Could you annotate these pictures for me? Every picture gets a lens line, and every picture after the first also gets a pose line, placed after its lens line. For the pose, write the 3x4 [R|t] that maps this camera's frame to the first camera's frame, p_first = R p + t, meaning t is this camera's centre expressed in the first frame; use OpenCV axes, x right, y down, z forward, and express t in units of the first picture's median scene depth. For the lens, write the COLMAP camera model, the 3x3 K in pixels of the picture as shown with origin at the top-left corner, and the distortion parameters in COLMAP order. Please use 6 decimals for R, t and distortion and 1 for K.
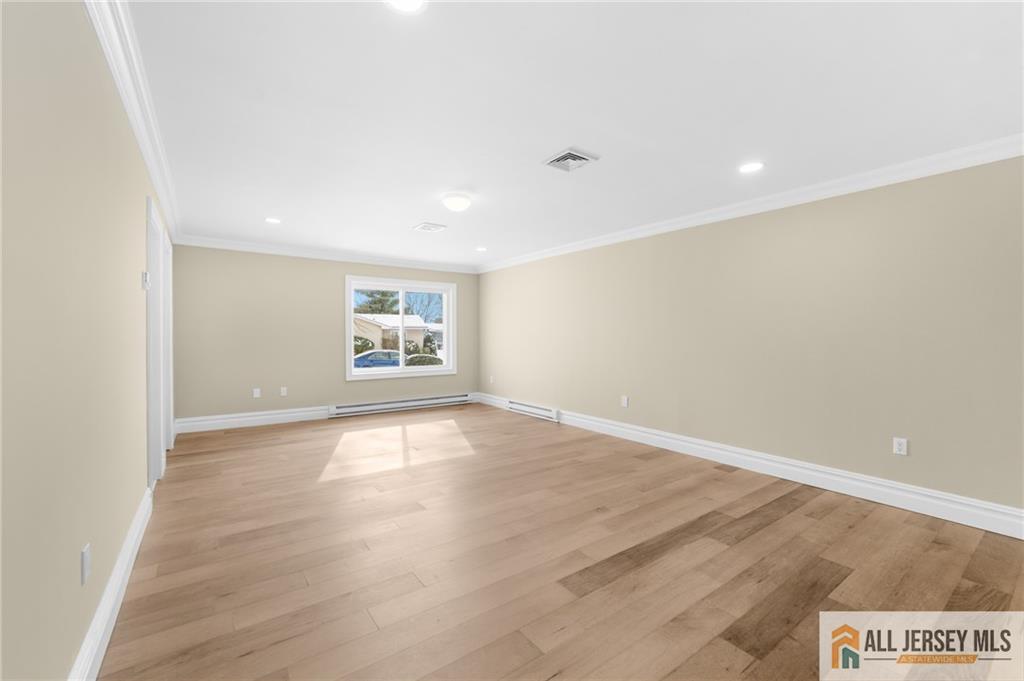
lens RADIAL K [[404.8, 0, 512.9], [0, 404.8, 350.0], [0, 0, 1]] dist [-0.009706, -0.000062]
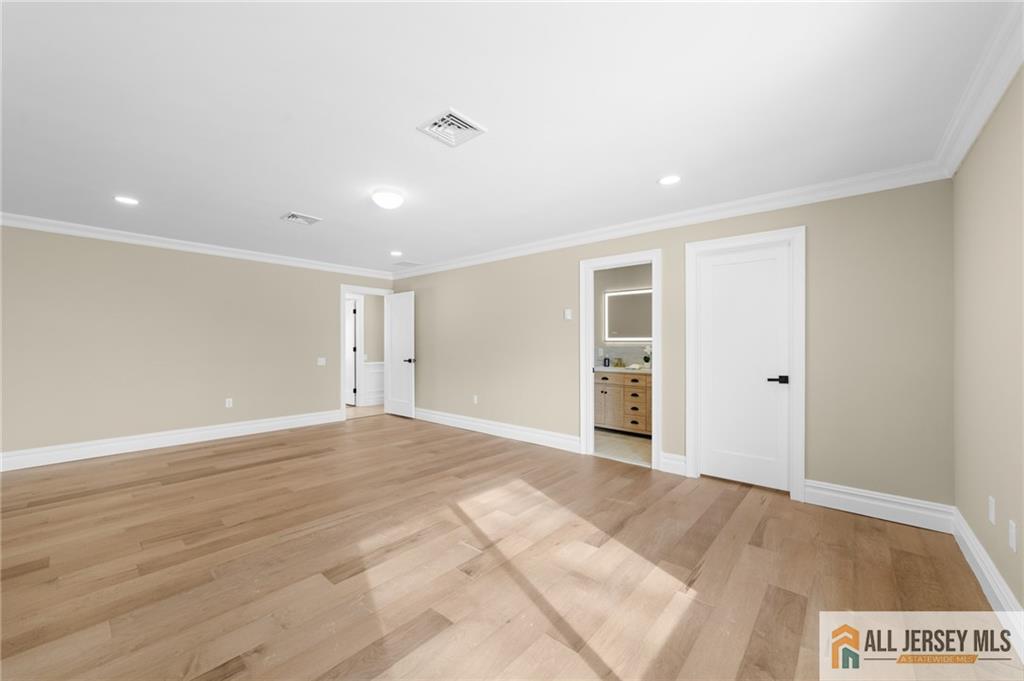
lens RADIAL K [[391.4, 0, 512.0], [0, 391.4, 340.5], [0, 0, 1]] dist [-0.001156, -0.000061]
pose [[-0.978667, -0.002307, -0.205439, -0.241963], [-0.002438, 0.999997, 0.000384, -0.045177], [0.205438, 0.000877, -0.978670, 1.969852]]
